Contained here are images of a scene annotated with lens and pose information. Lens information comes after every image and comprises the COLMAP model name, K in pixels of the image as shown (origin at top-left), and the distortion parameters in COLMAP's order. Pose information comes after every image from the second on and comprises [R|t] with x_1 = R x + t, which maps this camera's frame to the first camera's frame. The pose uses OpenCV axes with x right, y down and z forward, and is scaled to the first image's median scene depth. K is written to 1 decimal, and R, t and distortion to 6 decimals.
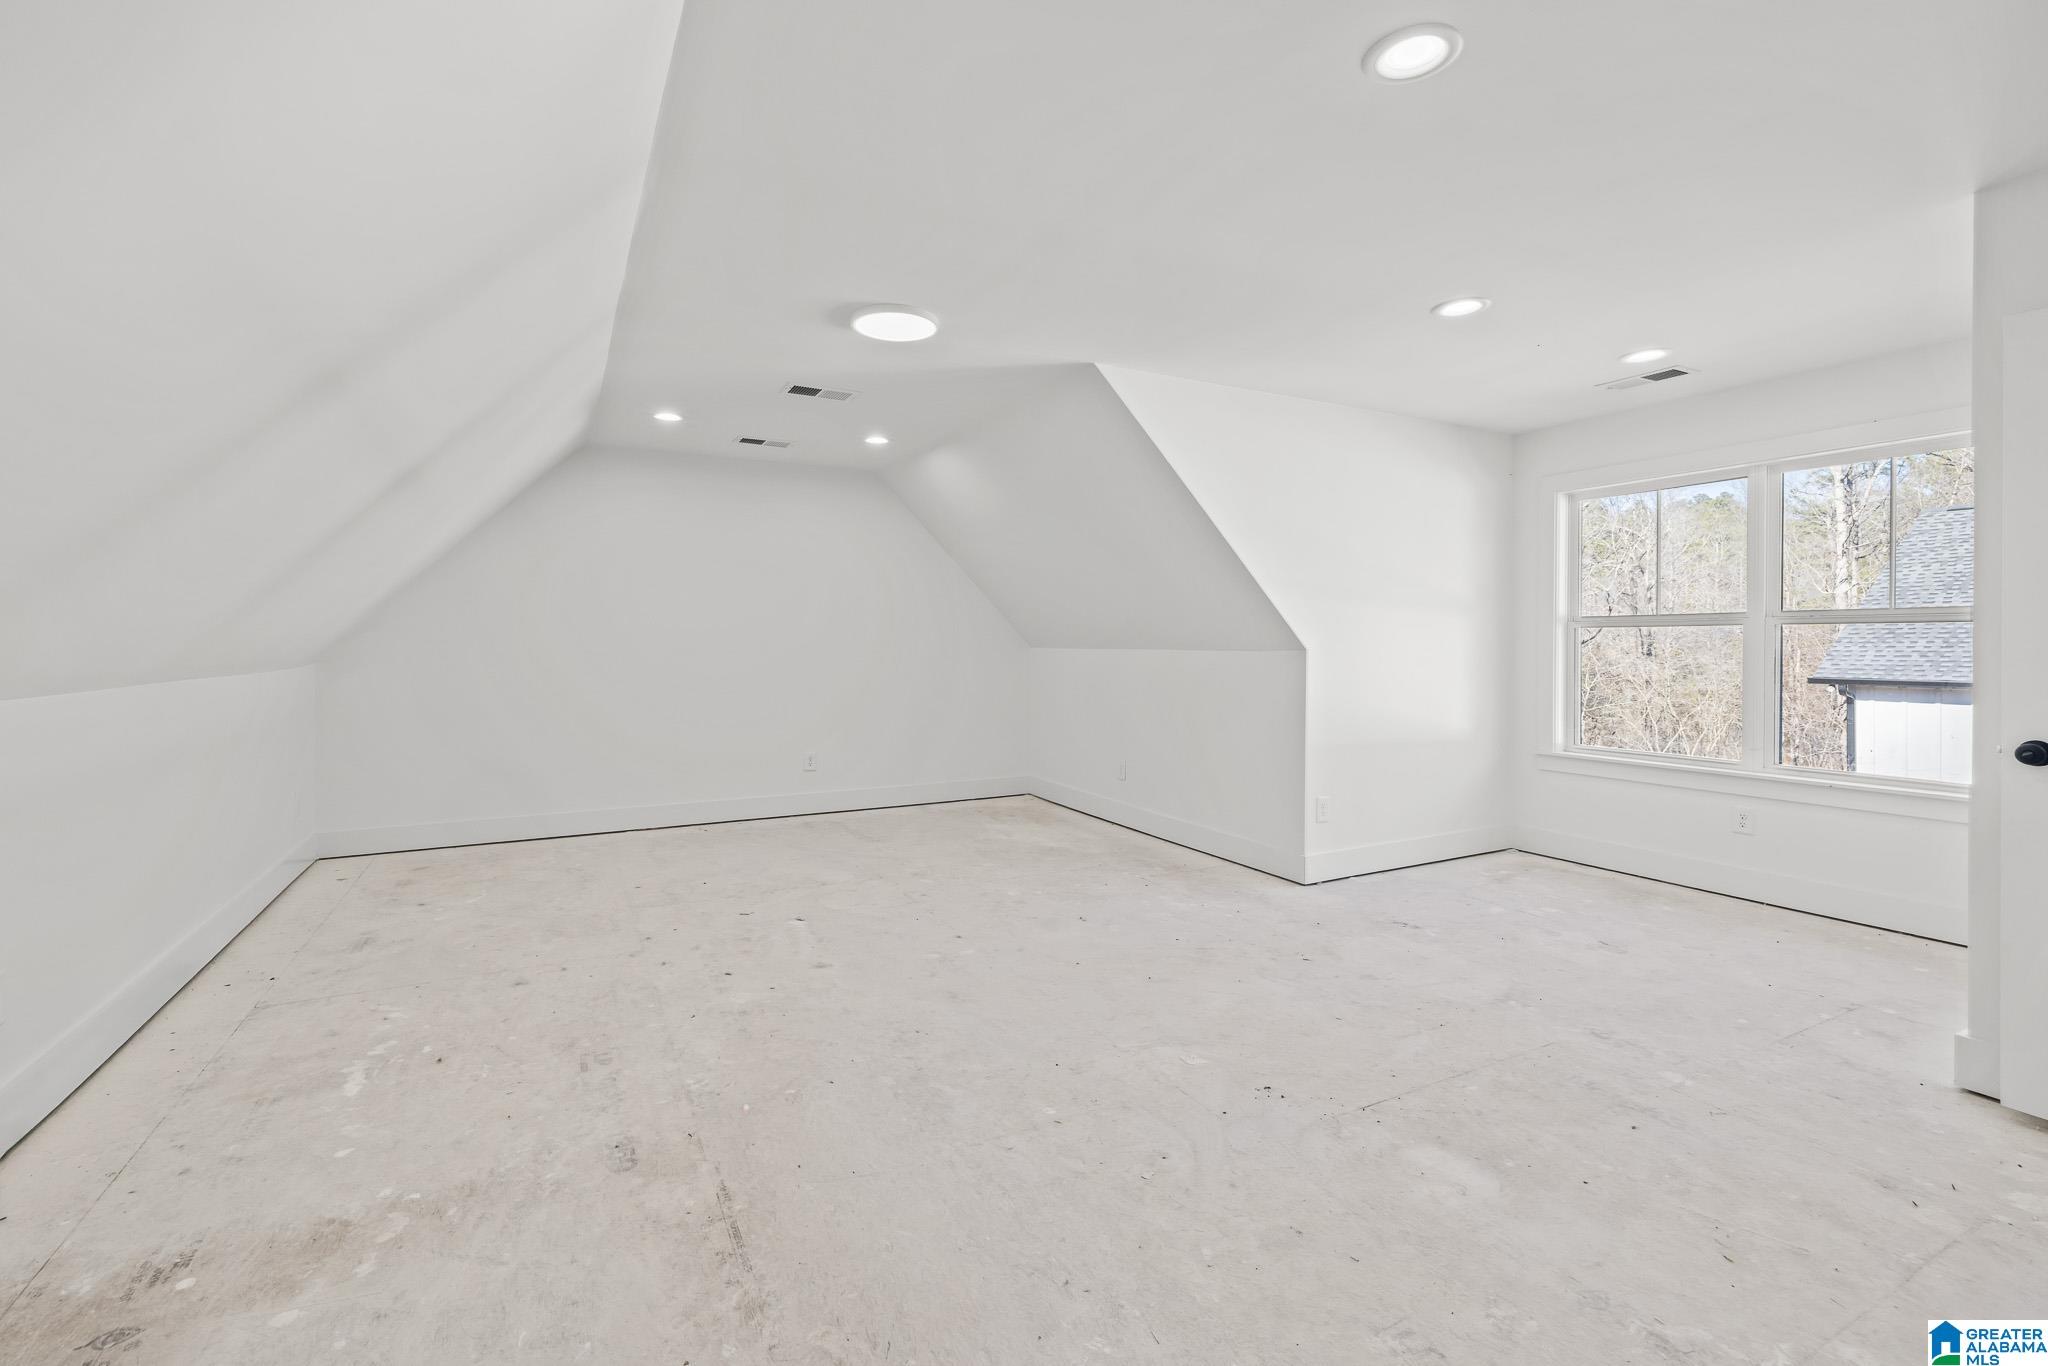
lens RADIAL K [[883.5, 0, 1022.5], [0, 883.5, 661.5], [0, 0, 1]] dist [0.000301, -0.000303]
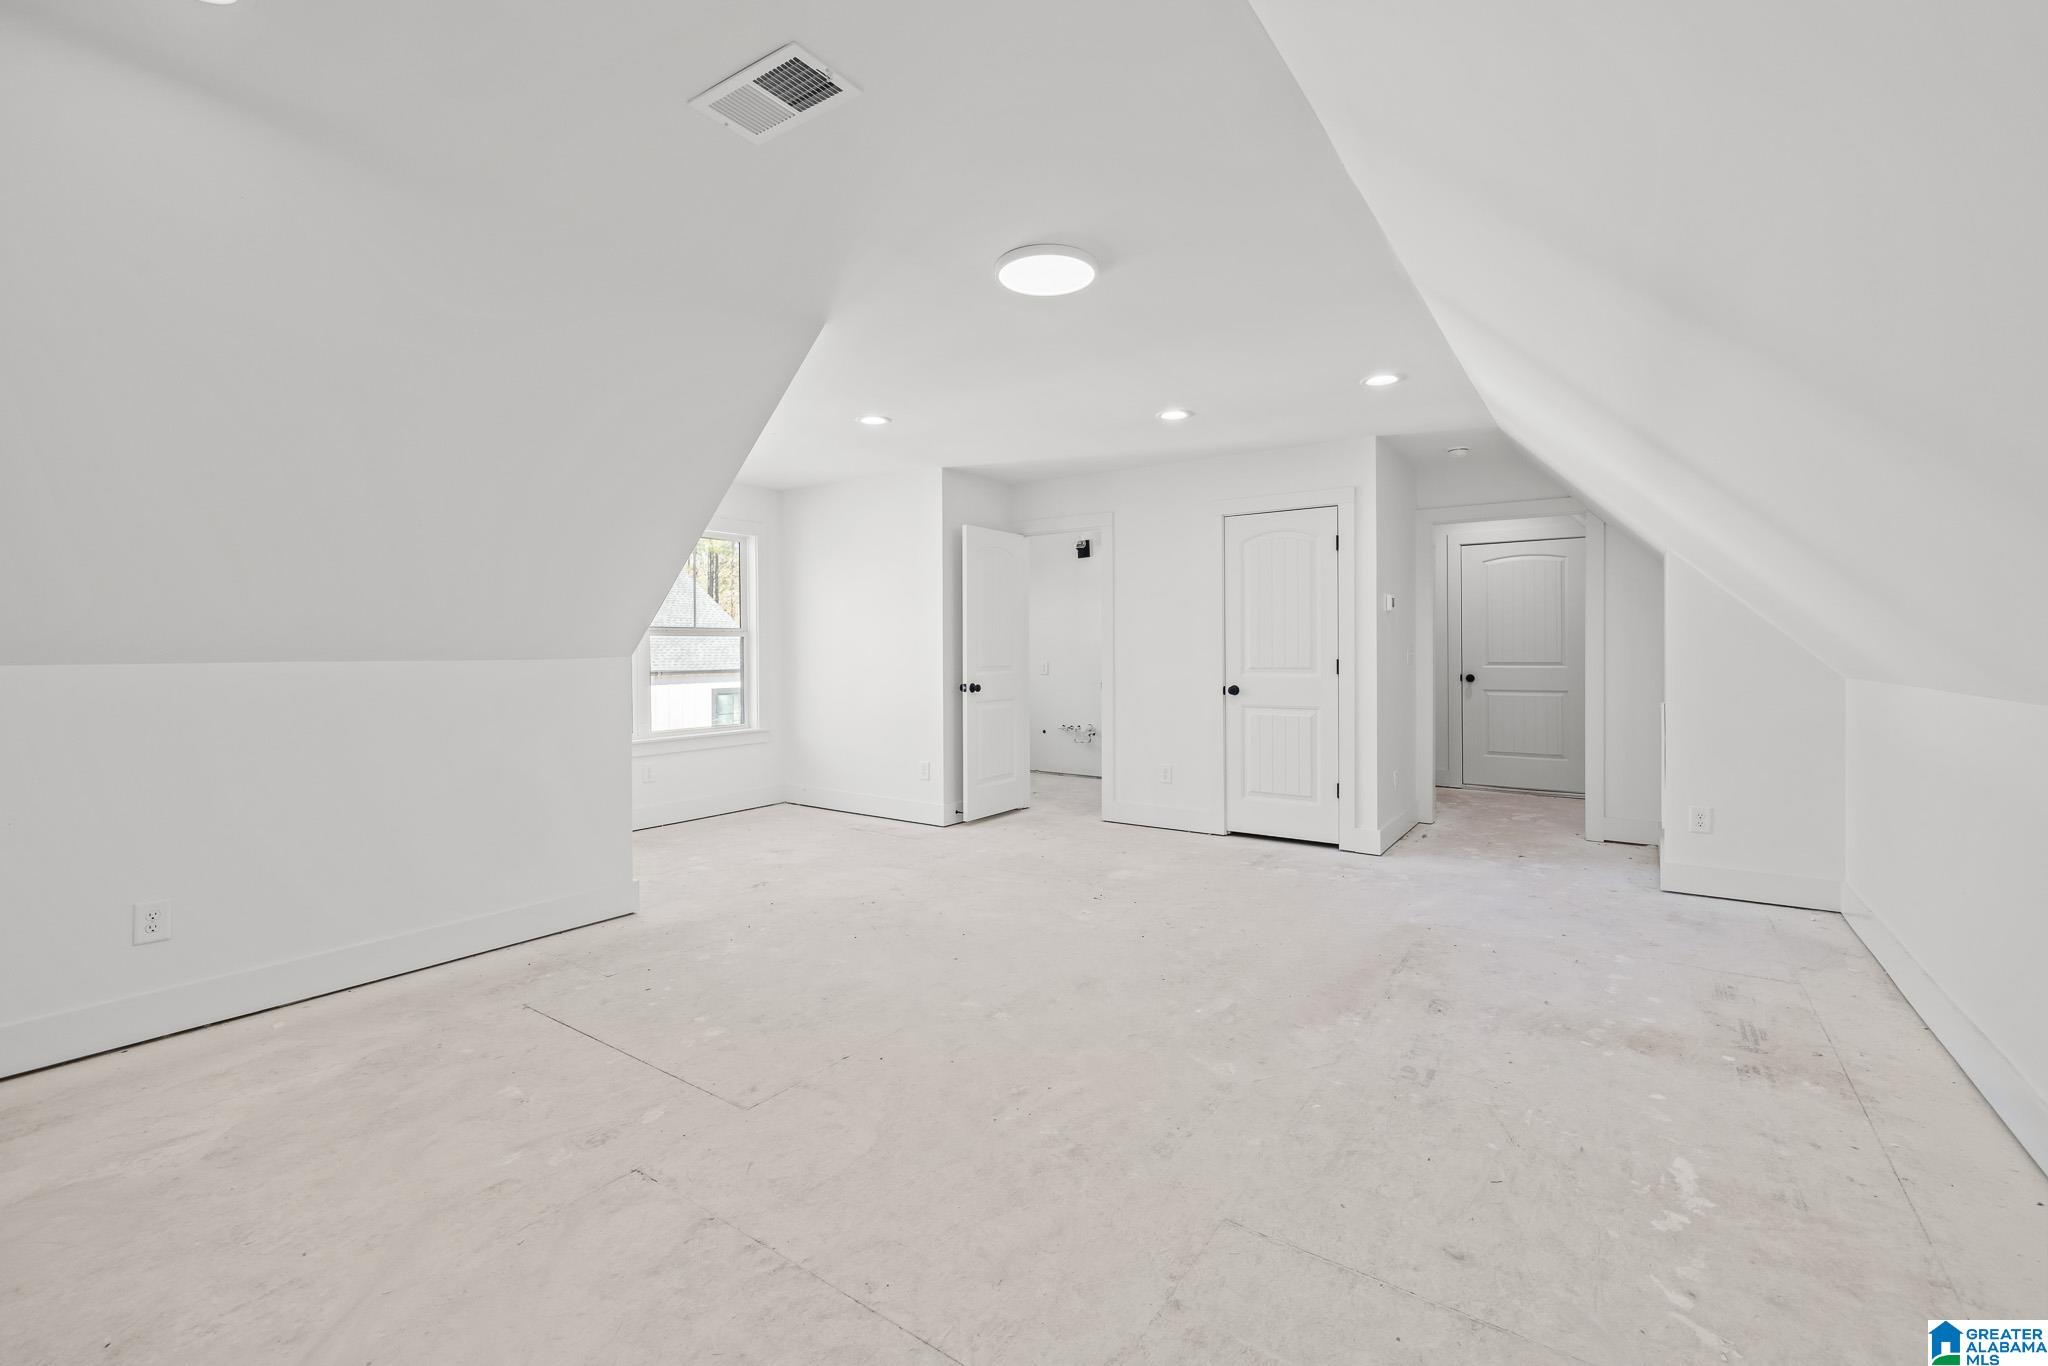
lens RADIAL K [[883.5, 0, 1004.5], [0, 883.5, 650.9], [0, 0, 1]] dist [0.000301, -0.000303]
pose [[-0.447928, -0.002164, 0.894067, -1.208650], [0.020132, 0.999719, 0.012506, -0.036773], [-0.893843, 0.023602, -0.447758, 1.927126]]
